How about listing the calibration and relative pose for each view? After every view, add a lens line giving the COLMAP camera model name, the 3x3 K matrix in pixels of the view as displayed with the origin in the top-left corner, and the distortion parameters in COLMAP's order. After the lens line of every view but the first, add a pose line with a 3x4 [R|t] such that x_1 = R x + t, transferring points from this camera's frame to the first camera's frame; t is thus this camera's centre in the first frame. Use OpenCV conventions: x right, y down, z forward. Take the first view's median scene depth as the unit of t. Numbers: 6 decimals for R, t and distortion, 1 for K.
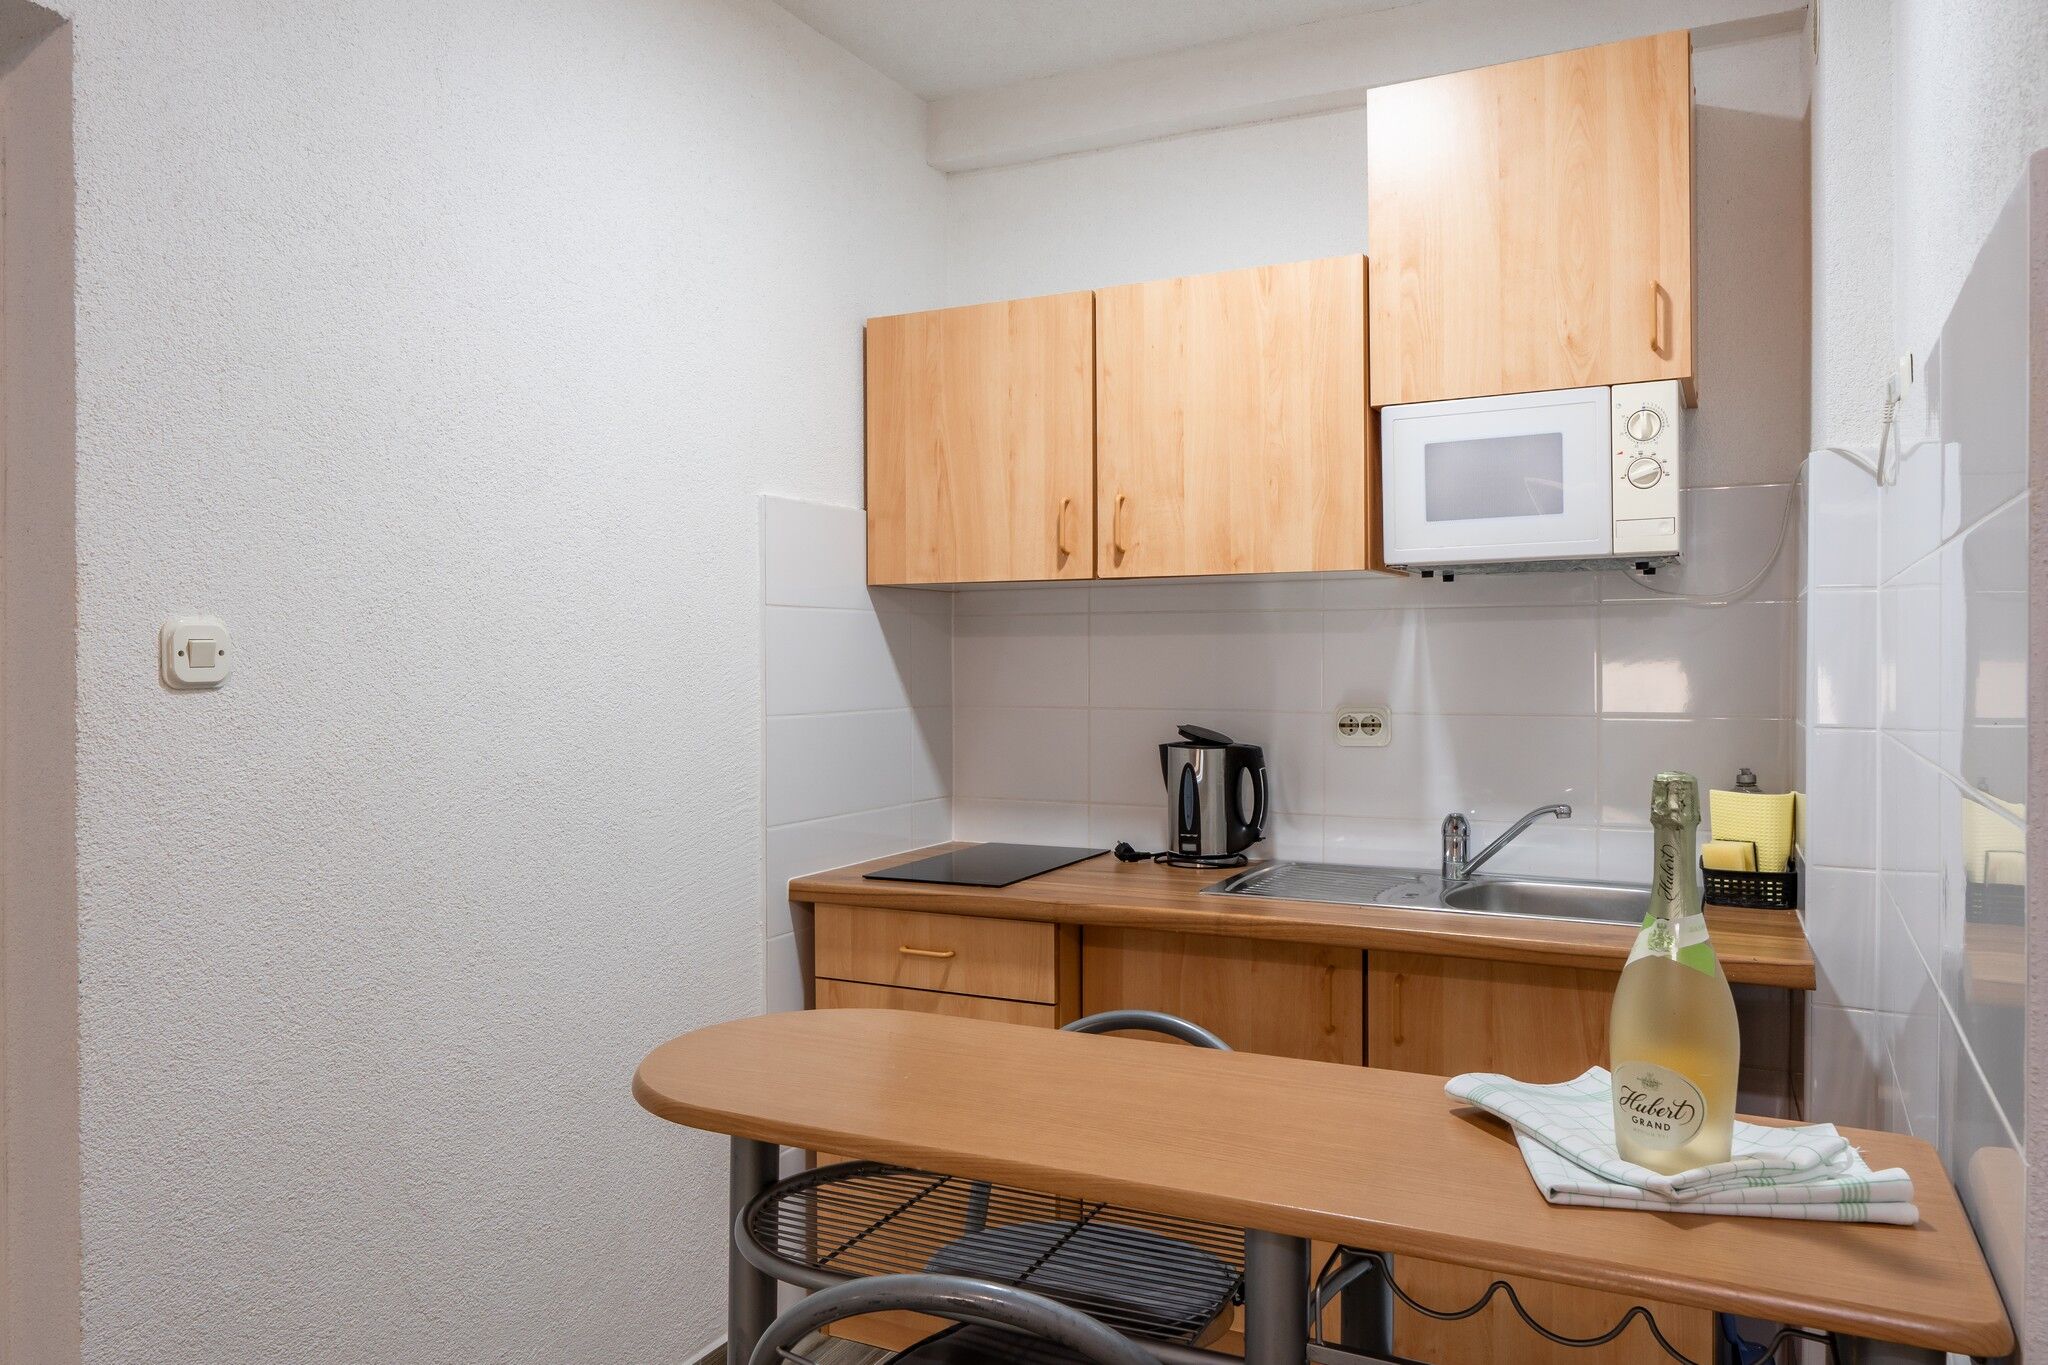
lens RADIAL K [[1419.0, 0, 1019.9], [0, 1419.0, 677.3], [0, 0, 1]] dist [0.001743, -0.006152]
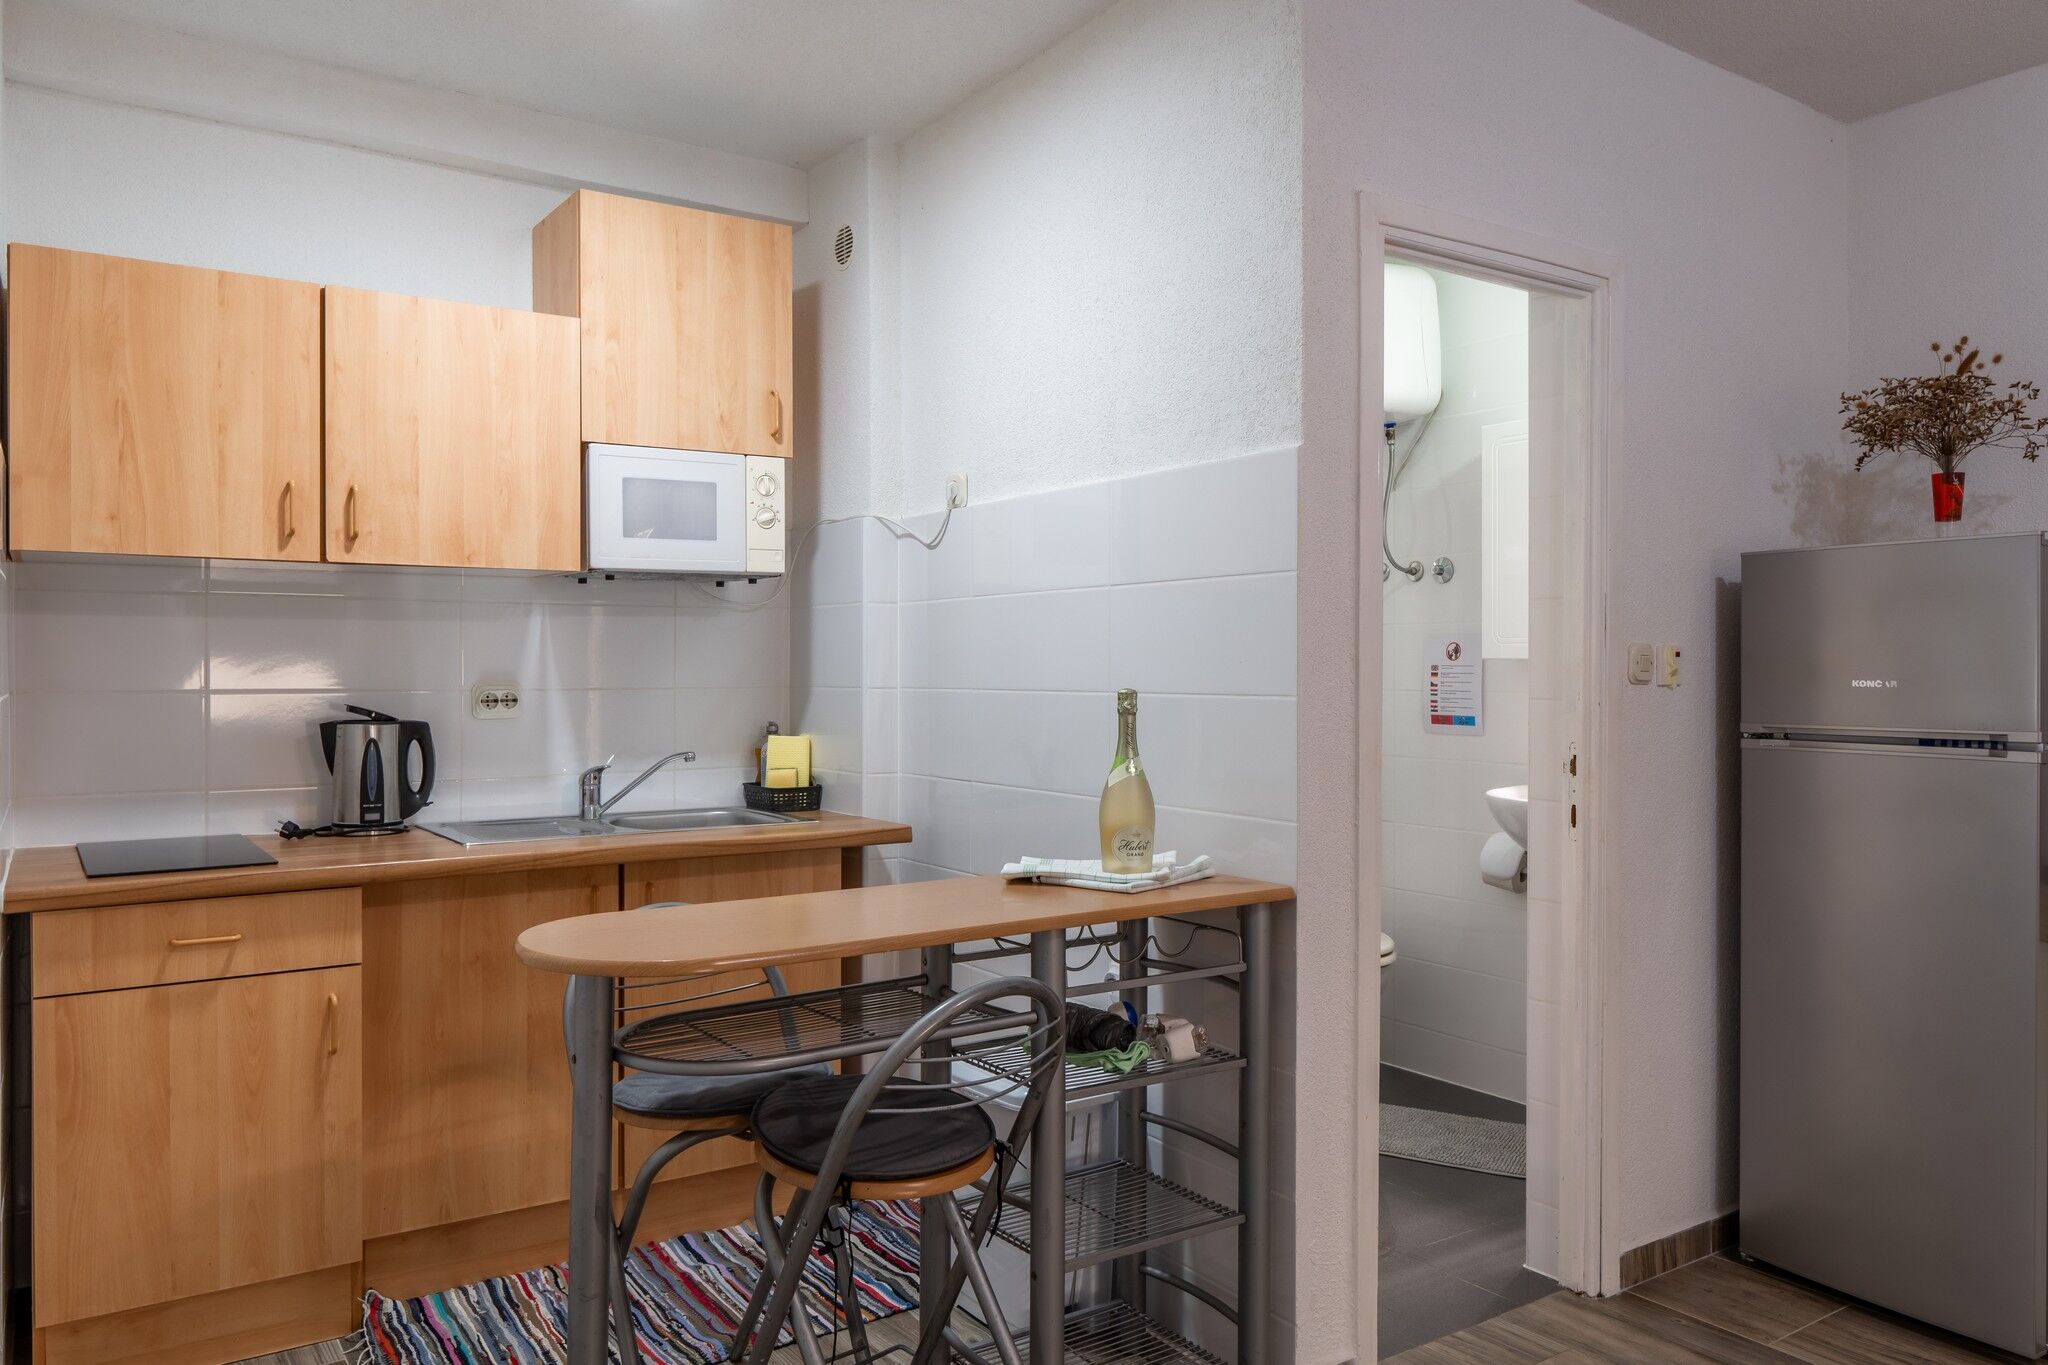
lens RADIAL K [[1419.0, 0, 1019.9], [0, 1419.0, 677.3], [0, 0, 1]] dist [0.001743, -0.006152]
pose [[0.491466, -0.002119, 0.870894, -0.627758], [0.009127, 0.999955, -0.002718, 0.023586], [-0.870849, 0.009284, 0.491463, 0.046955]]
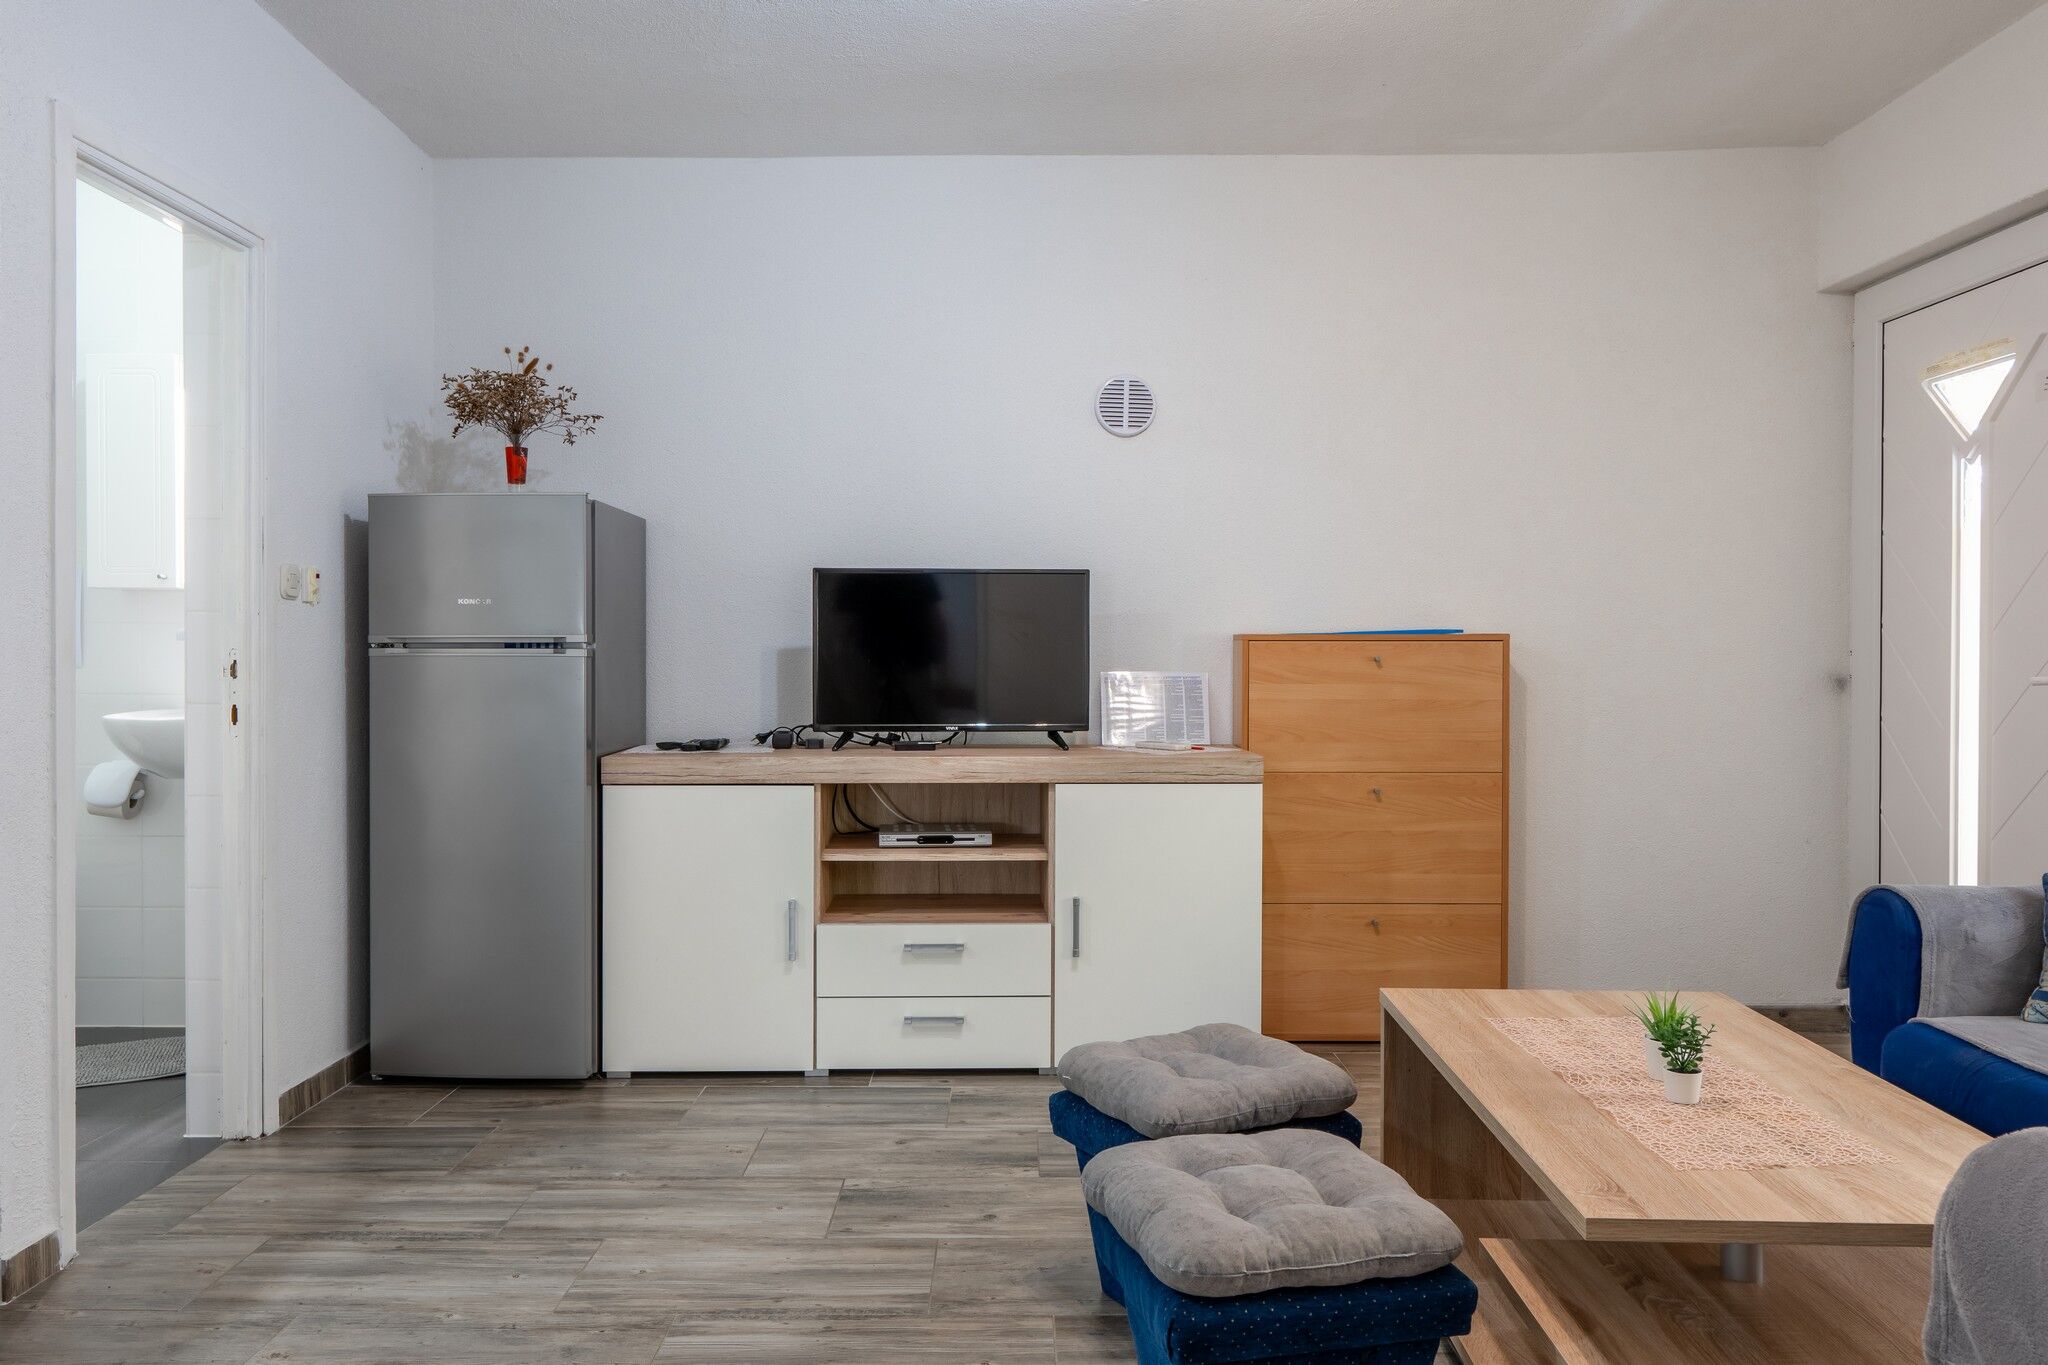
lens RADIAL K [[1425.9, 0, 991.4], [0, 1425.9, 665.3], [0, 0, 1]] dist [0.001269, -0.003602]
pose [[-0.435267, -0.004287, 0.900291, -0.854277], [0.010861, 0.999891, 0.010012, 0.084607], [-0.900236, 0.014135, -0.435173, 0.162593]]
